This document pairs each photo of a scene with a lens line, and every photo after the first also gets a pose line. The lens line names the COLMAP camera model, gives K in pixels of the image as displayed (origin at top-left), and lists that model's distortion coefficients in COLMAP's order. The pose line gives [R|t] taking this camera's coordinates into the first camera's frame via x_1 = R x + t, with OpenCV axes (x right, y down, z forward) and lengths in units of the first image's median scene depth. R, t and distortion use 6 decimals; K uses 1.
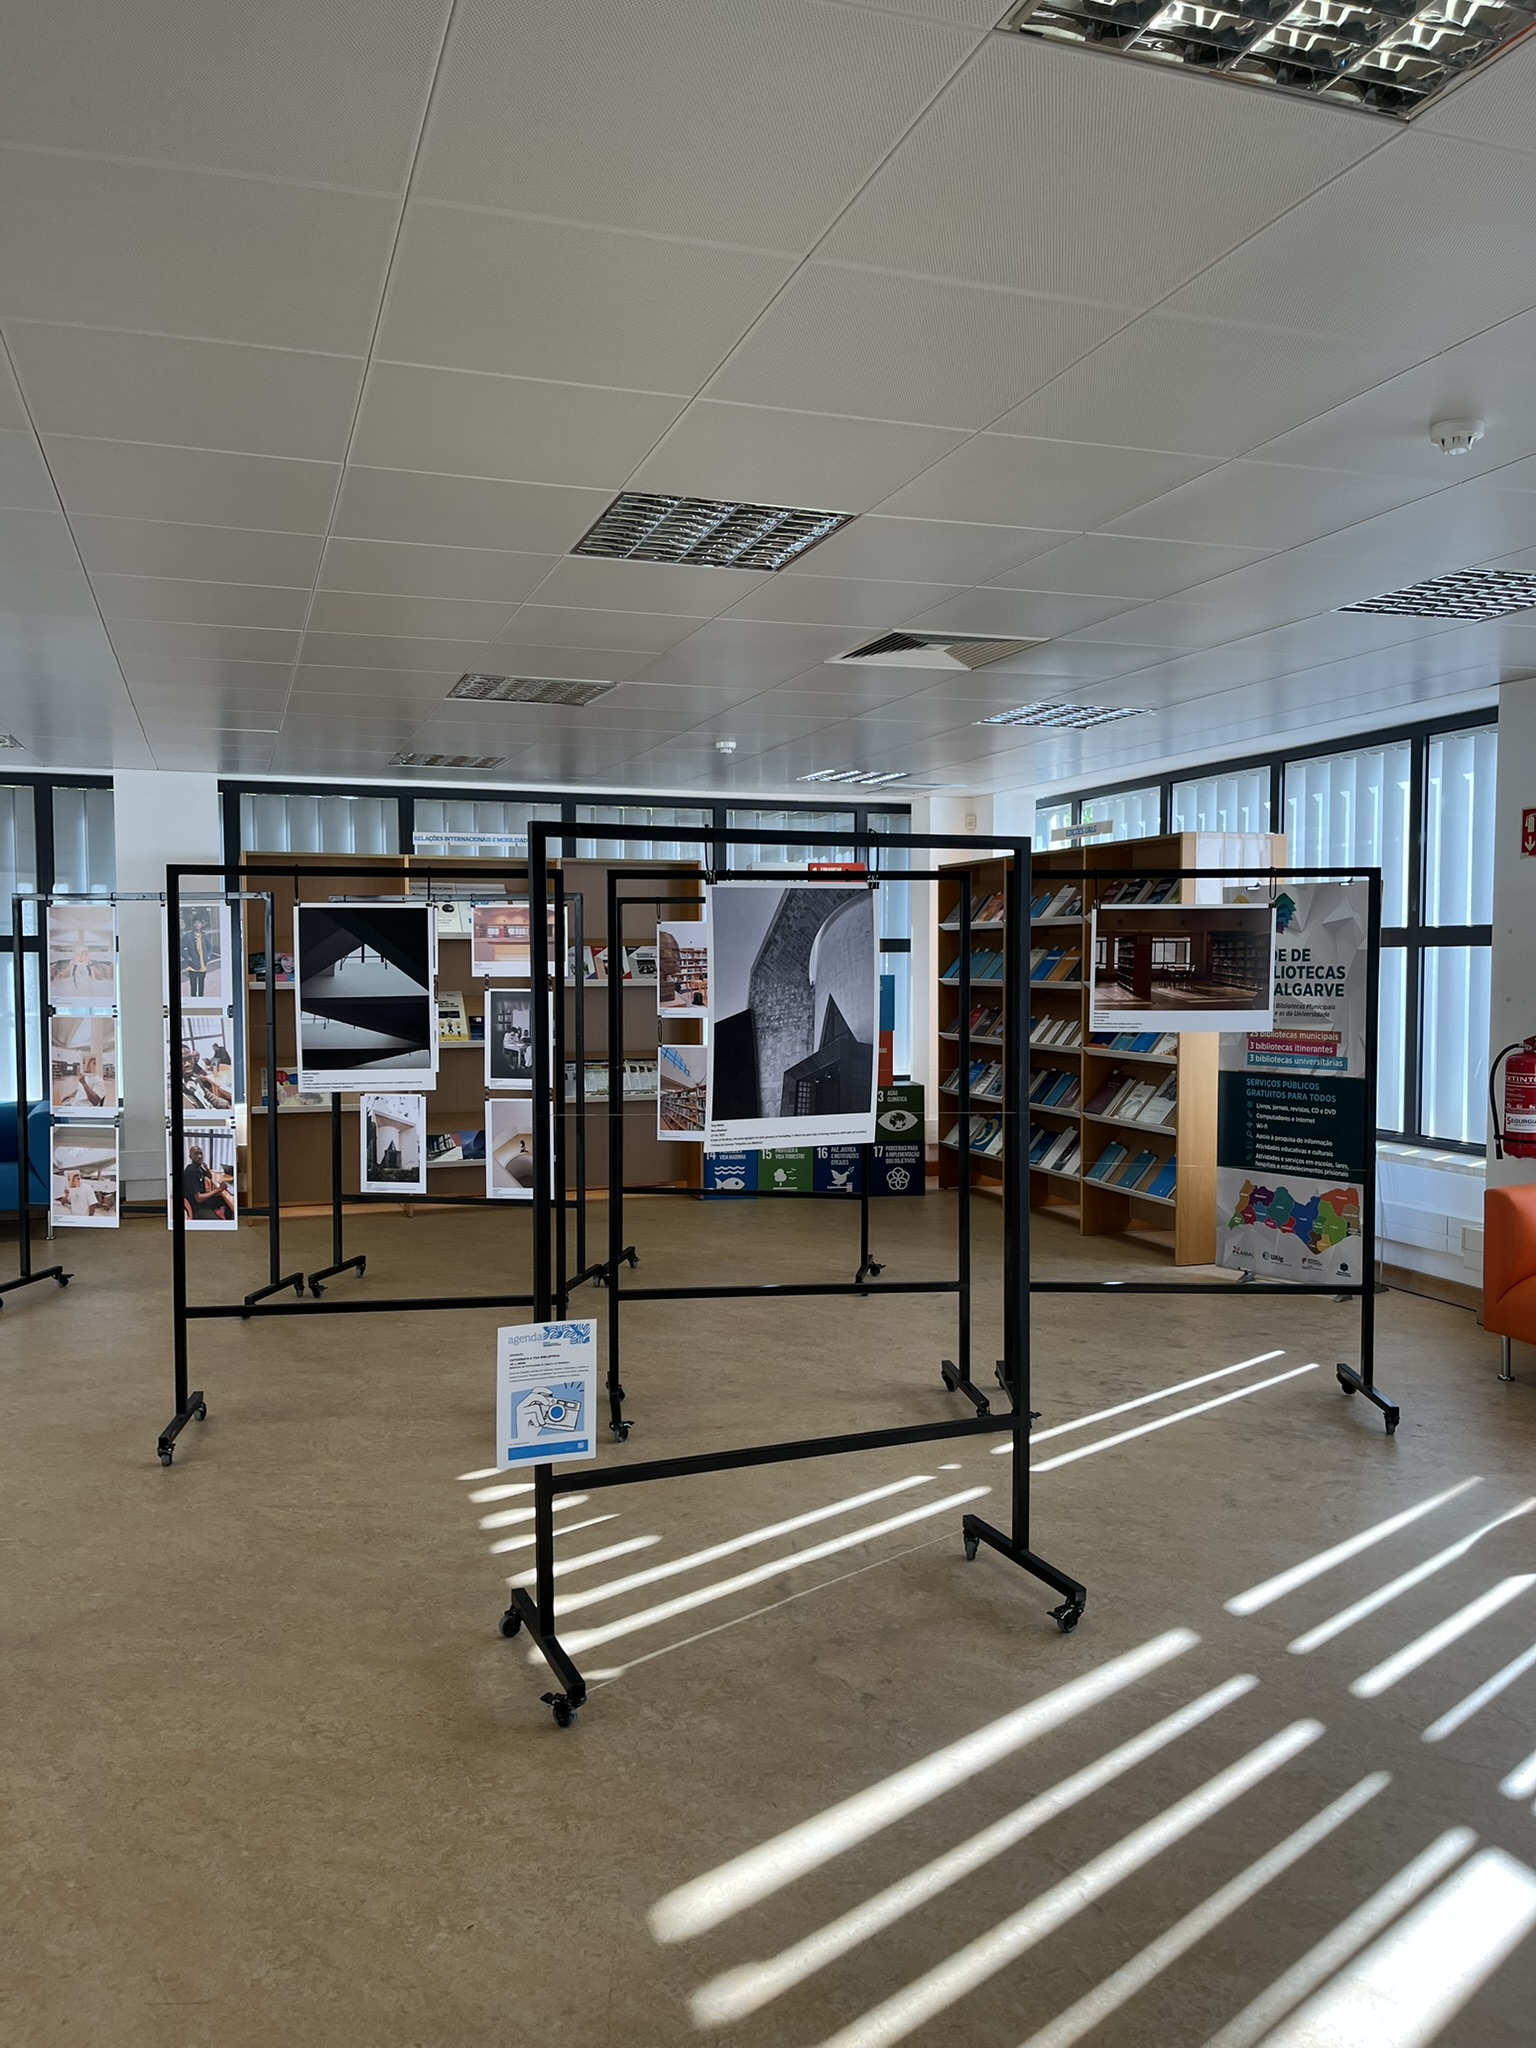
lens RADIAL K [[1566.9, 0, 764.8], [0, 1566.9, 1028.1], [0, 0, 1]] dist [0.007380, -0.027174]
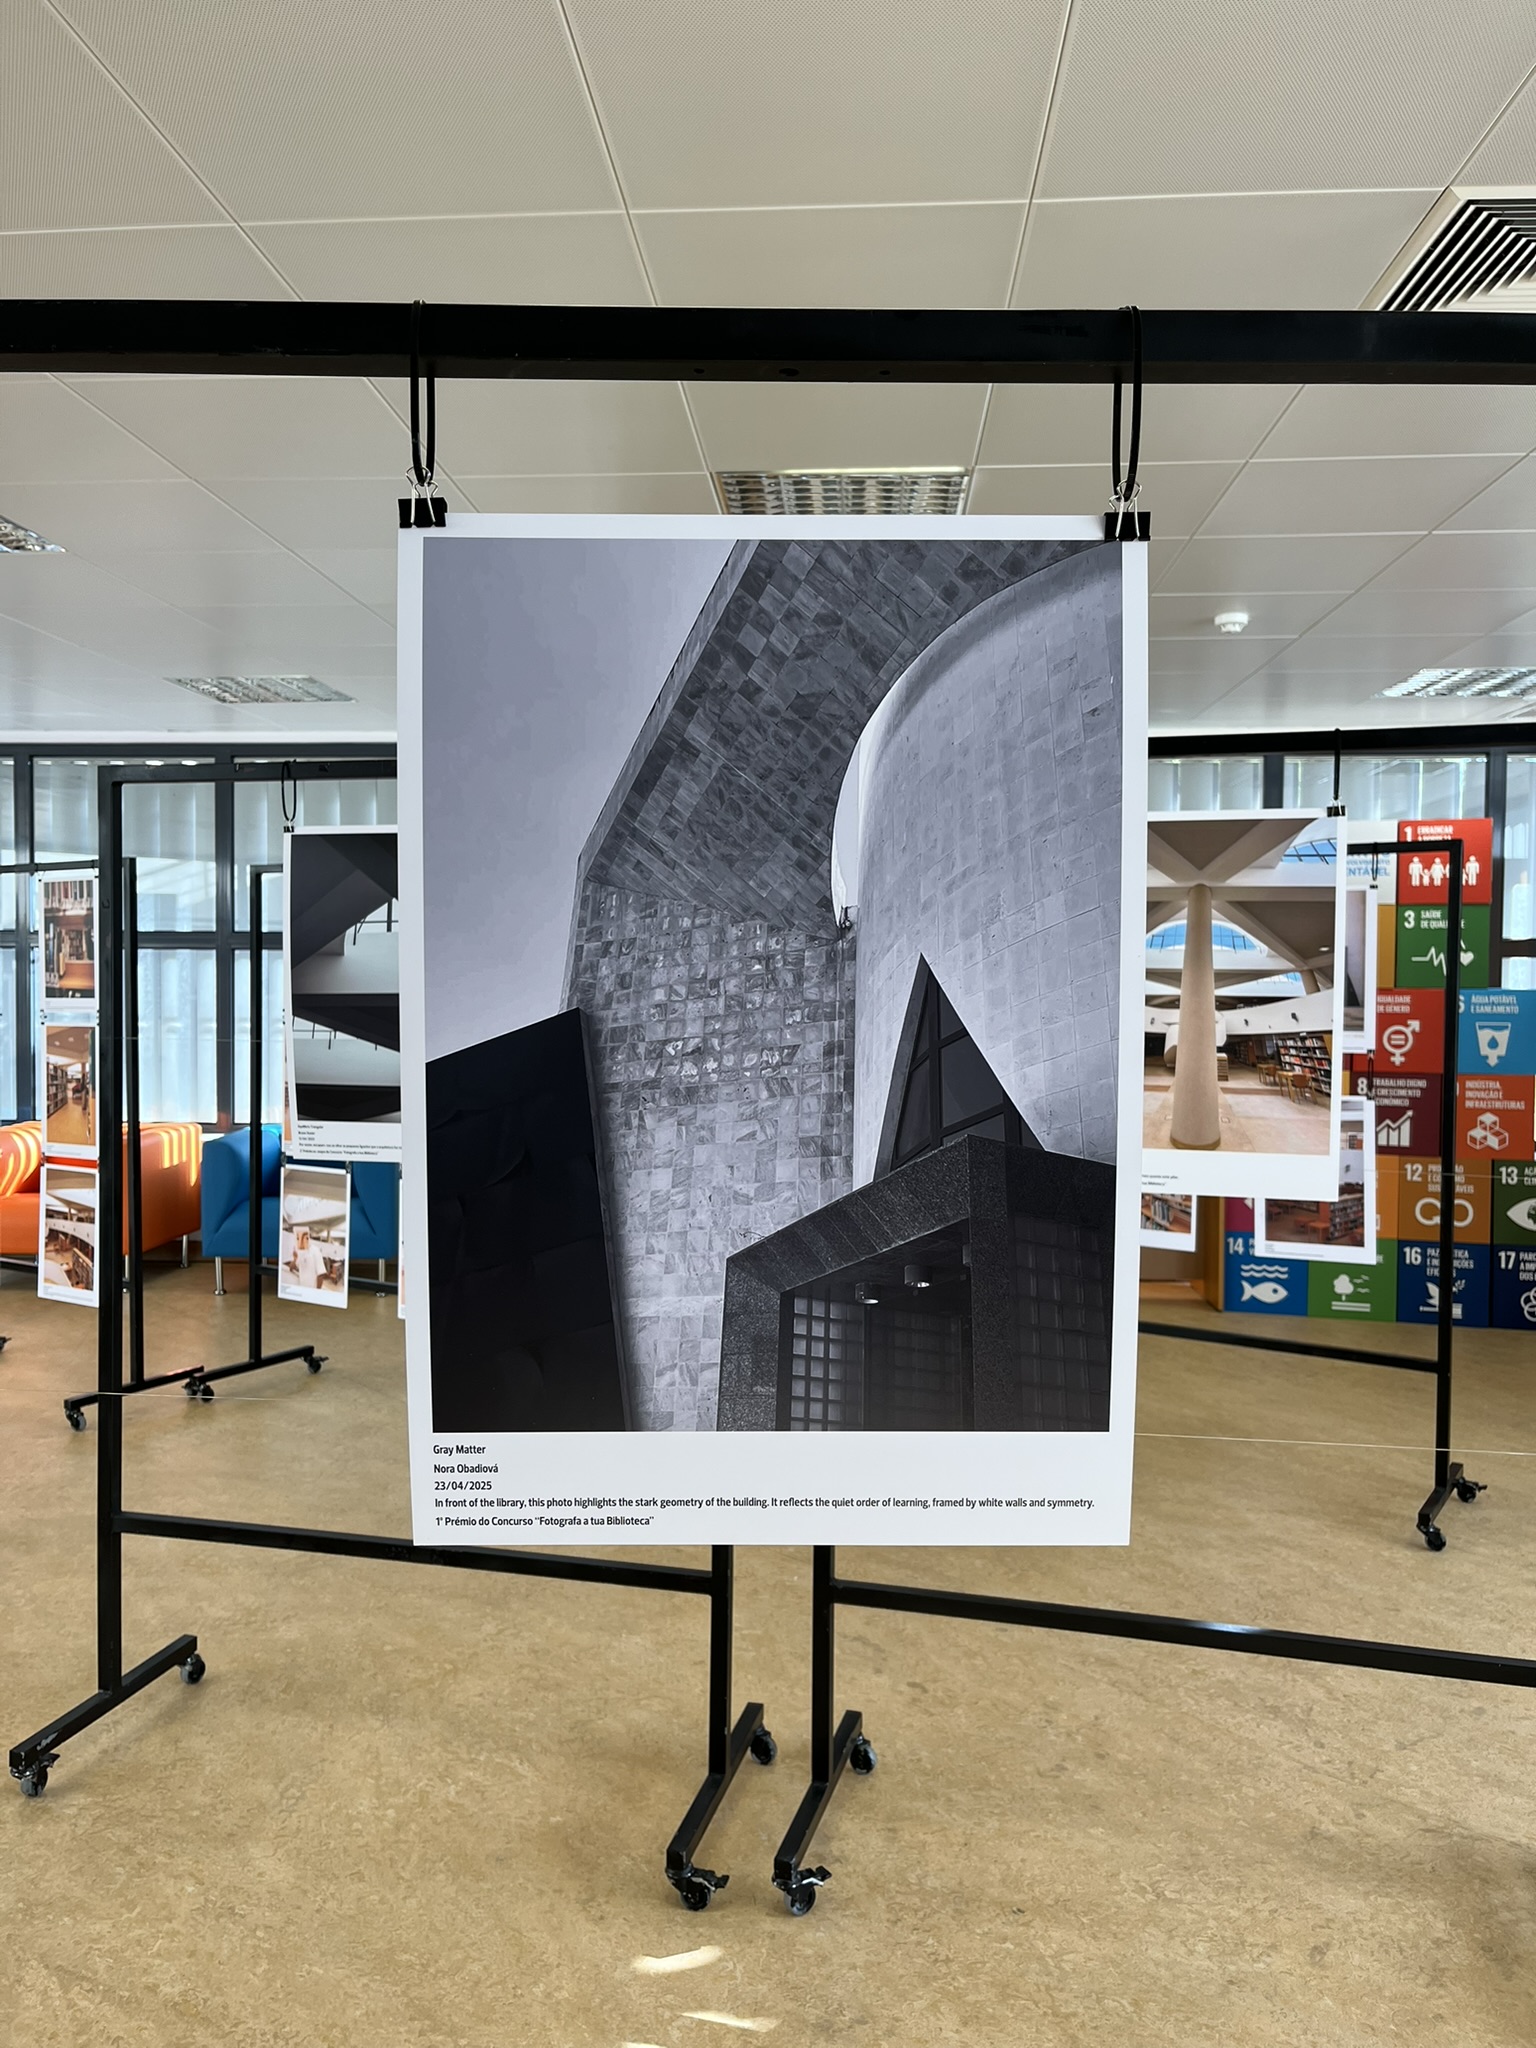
lens RADIAL K [[1566.9, 0, 757.5], [0, 1566.9, 1016.9], [0, 0, 1]] dist [0.007380, -0.027174]
pose [[0.918122, 0.017770, -0.395898, 0.083982], [-0.026733, 0.999496, -0.017135, -0.005337], [0.395394, 0.026316, 0.918134, 0.543076]]
